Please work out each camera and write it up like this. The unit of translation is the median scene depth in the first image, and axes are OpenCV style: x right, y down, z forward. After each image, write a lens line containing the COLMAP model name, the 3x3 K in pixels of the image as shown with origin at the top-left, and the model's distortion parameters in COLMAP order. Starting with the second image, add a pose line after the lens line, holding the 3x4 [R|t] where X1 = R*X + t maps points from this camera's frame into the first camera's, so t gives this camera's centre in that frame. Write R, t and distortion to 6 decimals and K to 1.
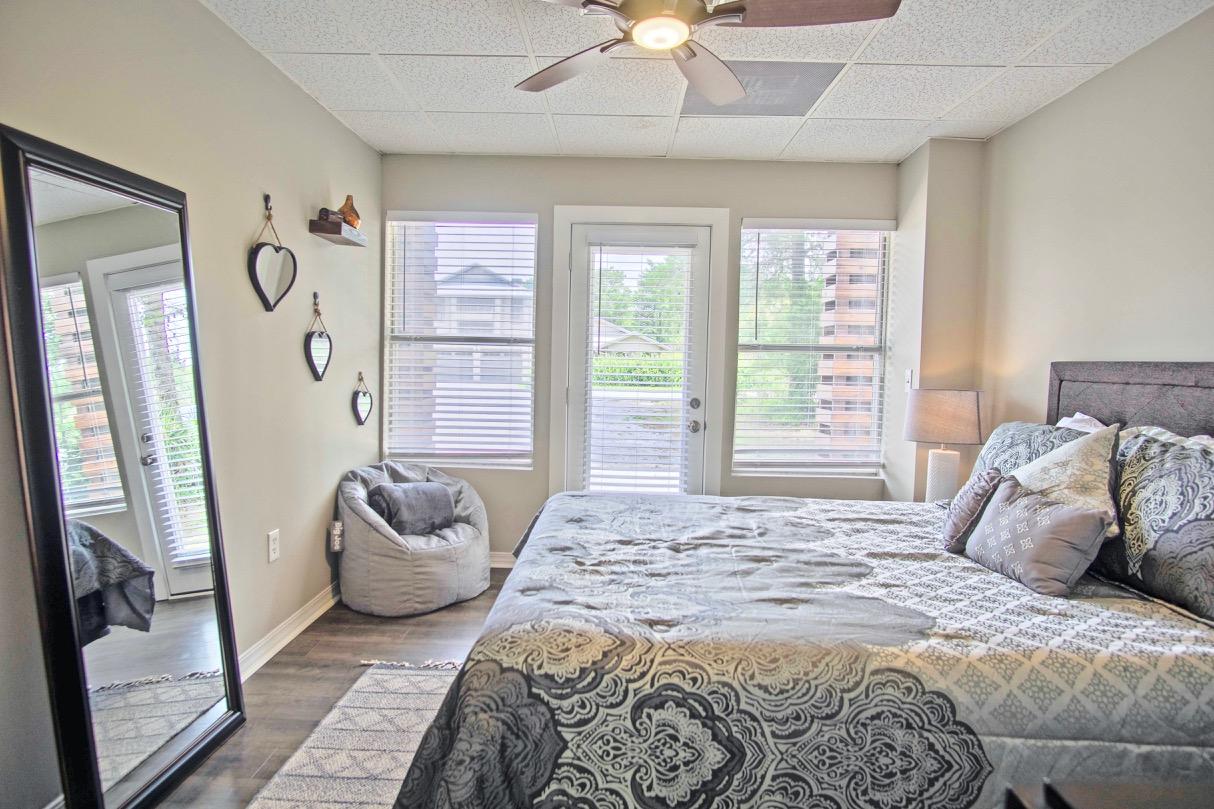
lens RADIAL K [[653.1, 0, 603.2], [0, 653.1, 393.4], [0, 0, 1]] dist [-0.038501, 0.013488]
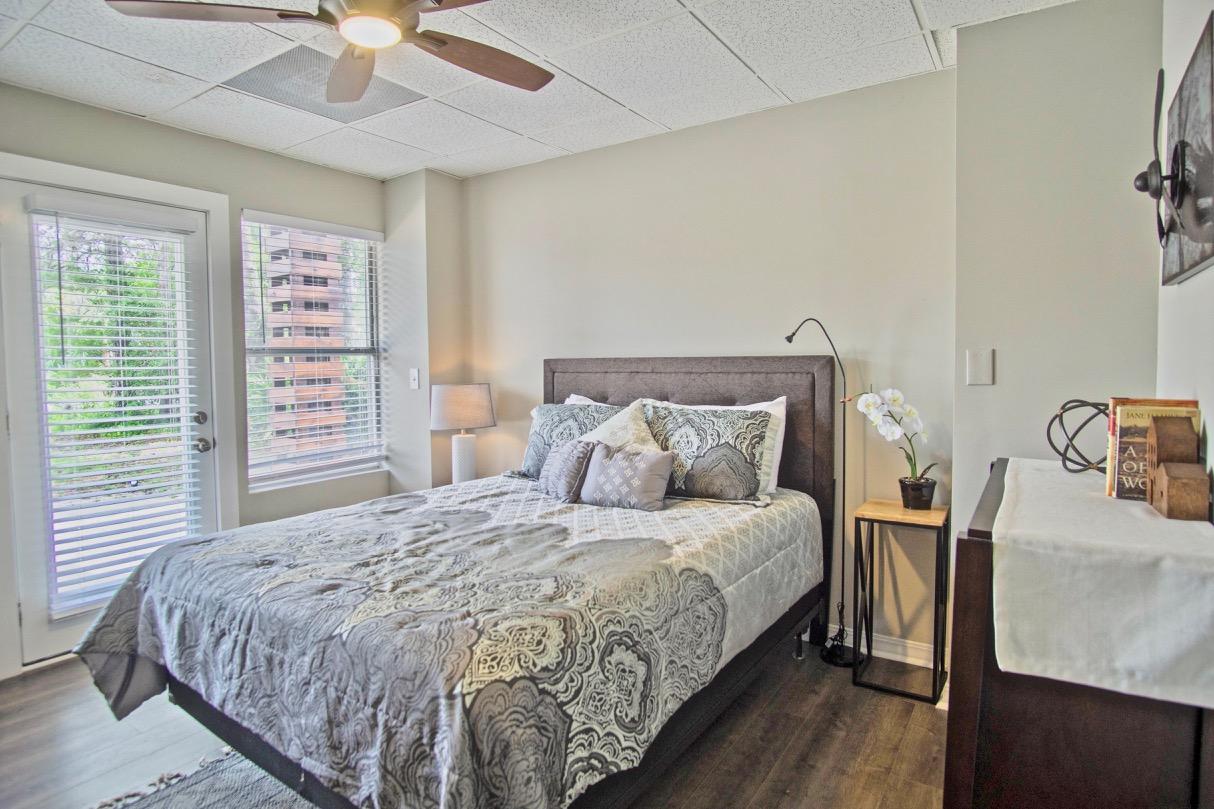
lens RADIAL K [[653.1, 0, 603.2], [0, 653.1, 393.4], [0, 0, 1]] dist [-0.038501, 0.013488]
pose [[0.540912, -0.068444, 0.838290, -0.658188], [0.064657, 0.997118, 0.039691, -0.038347], [-0.838591, 0.032732, 0.543778, 0.237361]]
